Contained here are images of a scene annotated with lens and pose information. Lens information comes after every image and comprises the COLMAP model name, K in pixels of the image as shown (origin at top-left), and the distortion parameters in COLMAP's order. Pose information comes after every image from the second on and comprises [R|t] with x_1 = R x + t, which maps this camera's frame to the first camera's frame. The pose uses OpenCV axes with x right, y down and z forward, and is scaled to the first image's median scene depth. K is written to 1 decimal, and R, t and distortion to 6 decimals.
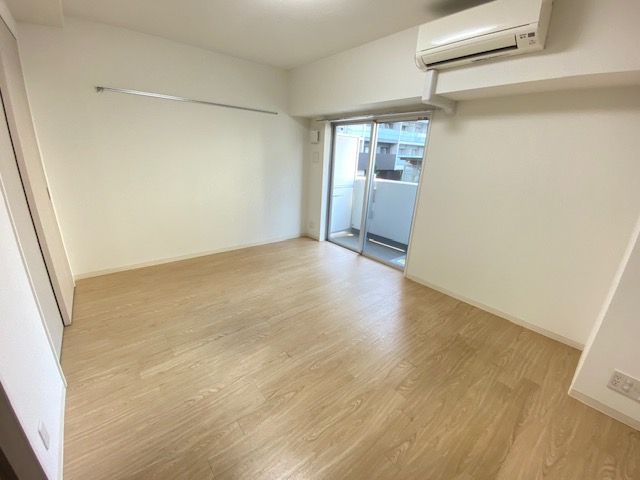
lens RADIAL K [[261.2, 0, 318.3], [0, 261.2, 238.7], [0, 0, 1]] dist [0.002297, -0.000618]
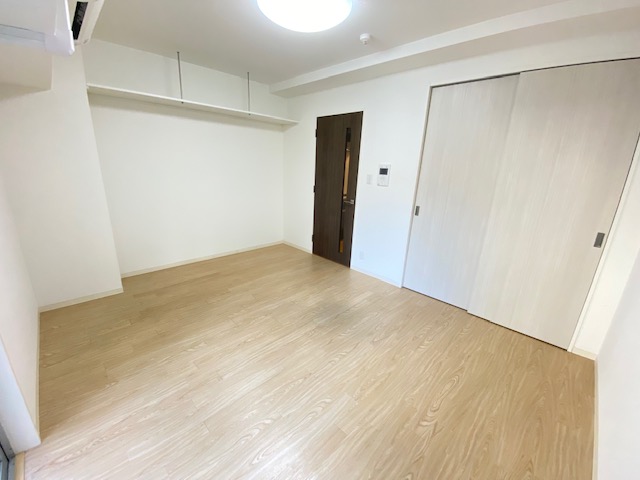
lens RADIAL K [[261.2, 0, 318.3], [0, 261.2, 238.7], [0, 0, 1]] dist [0.002297, -0.000618]
pose [[-0.992602, -0.054870, -0.108307, -0.059178], [-0.106040, 0.826243, 0.553243, -0.522169], [0.059131, 0.560635, -0.825949, 1.572188]]
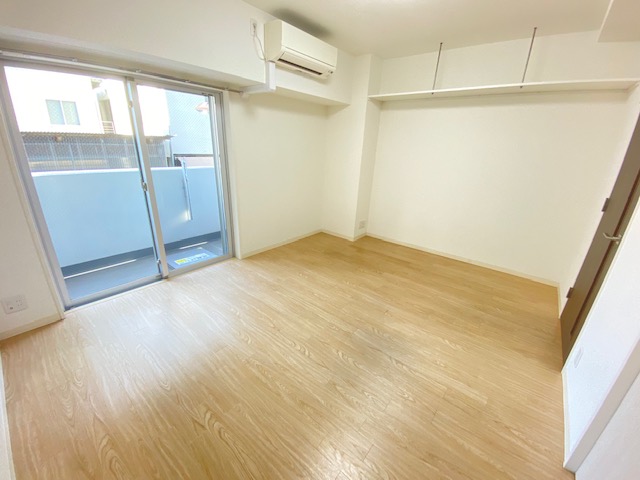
lens RADIAL K [[261.2, 0, 318.3], [0, 261.2, 238.7], [0, 0, 1]] dist [0.002297, -0.000618]
pose [[-0.180289, -0.381082, 0.906792, -0.824885], [0.252089, 0.873206, 0.417088, -0.361917], [-0.950761, 0.303788, -0.061363, 1.001888]]
